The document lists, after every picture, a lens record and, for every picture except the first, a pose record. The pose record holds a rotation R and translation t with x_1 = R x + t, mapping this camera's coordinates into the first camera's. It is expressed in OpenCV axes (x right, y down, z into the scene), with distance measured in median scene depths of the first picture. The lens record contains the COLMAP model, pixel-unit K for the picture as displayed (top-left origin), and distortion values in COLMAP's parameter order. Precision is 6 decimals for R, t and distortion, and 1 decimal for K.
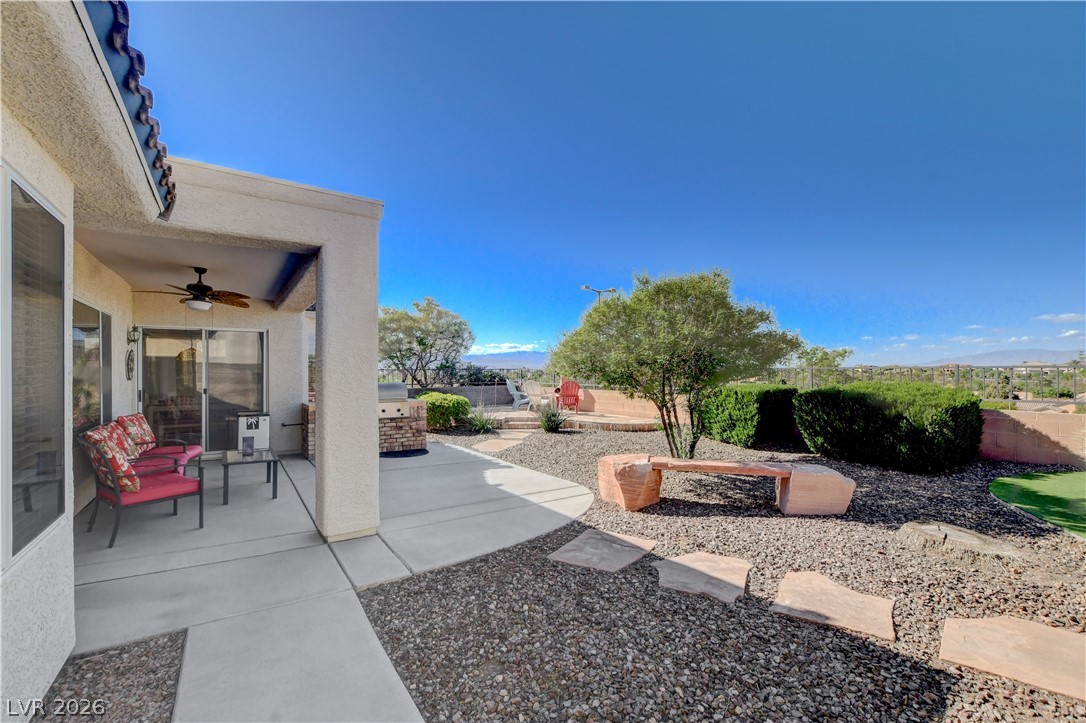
lens RADIAL K [[472.2, 0, 538.8], [0, 472.2, 366.5], [0, 0, 1]] dist [0.000329, 0.000203]
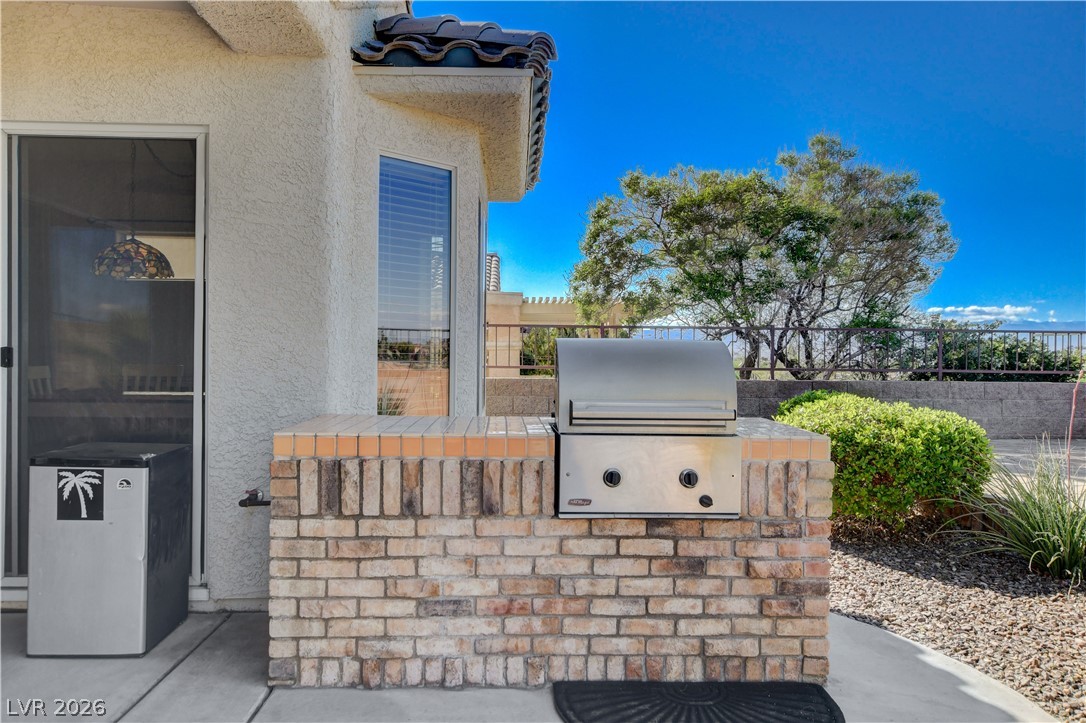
lens RADIAL K [[797.8, 0, 538.8], [0, 797.8, 361.8], [0, 0, 1]] dist [0.010496, 0.000789]
pose [[0.850855, 0.020087, -0.525016, -0.099093], [-0.010899, 0.999729, 0.020587, 0.021279], [0.525287, -0.011794, 0.850843, 0.386251]]
